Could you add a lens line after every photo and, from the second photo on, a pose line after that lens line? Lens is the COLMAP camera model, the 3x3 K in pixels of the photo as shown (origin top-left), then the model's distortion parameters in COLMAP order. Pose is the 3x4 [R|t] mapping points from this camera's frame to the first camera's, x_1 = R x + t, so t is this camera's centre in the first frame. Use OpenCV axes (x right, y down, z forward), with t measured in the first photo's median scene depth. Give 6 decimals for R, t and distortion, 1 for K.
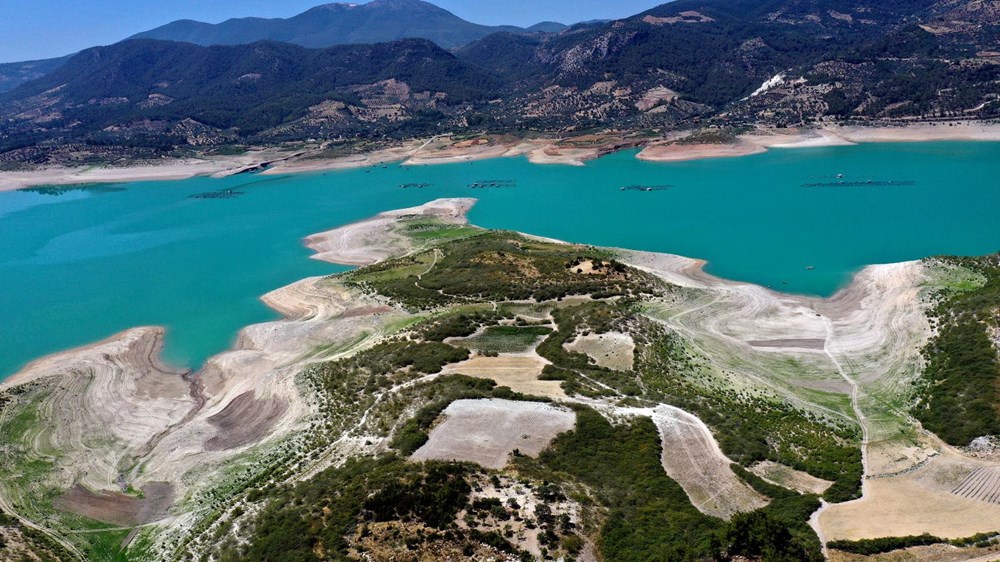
lens RADIAL K [[794.1, 0, 498.0], [0, 794.1, 276.8], [0, 0, 1]] dist [0.009504, -0.007128]
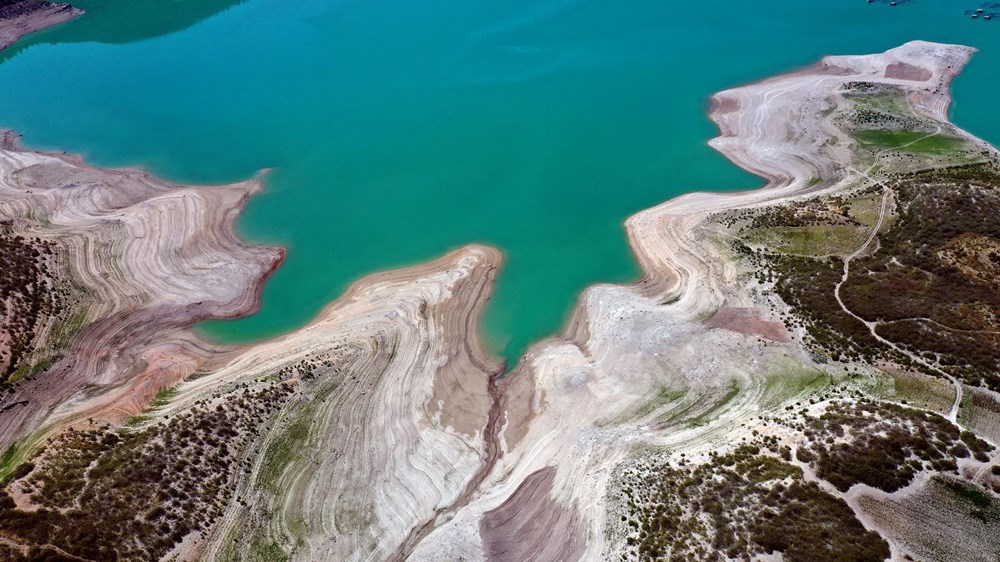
lens RADIAL K [[784.3, 0, 497.7], [0, 784.3, 283.6], [0, 0, 1]] dist [0.000115, -0.003429]
pose [[0.861942, 0.273507, -0.426907, -0.074911], [-0.113066, 0.924504, 0.364018, -0.219855], [0.494238, -0.265494, 0.827793, 0.343609]]
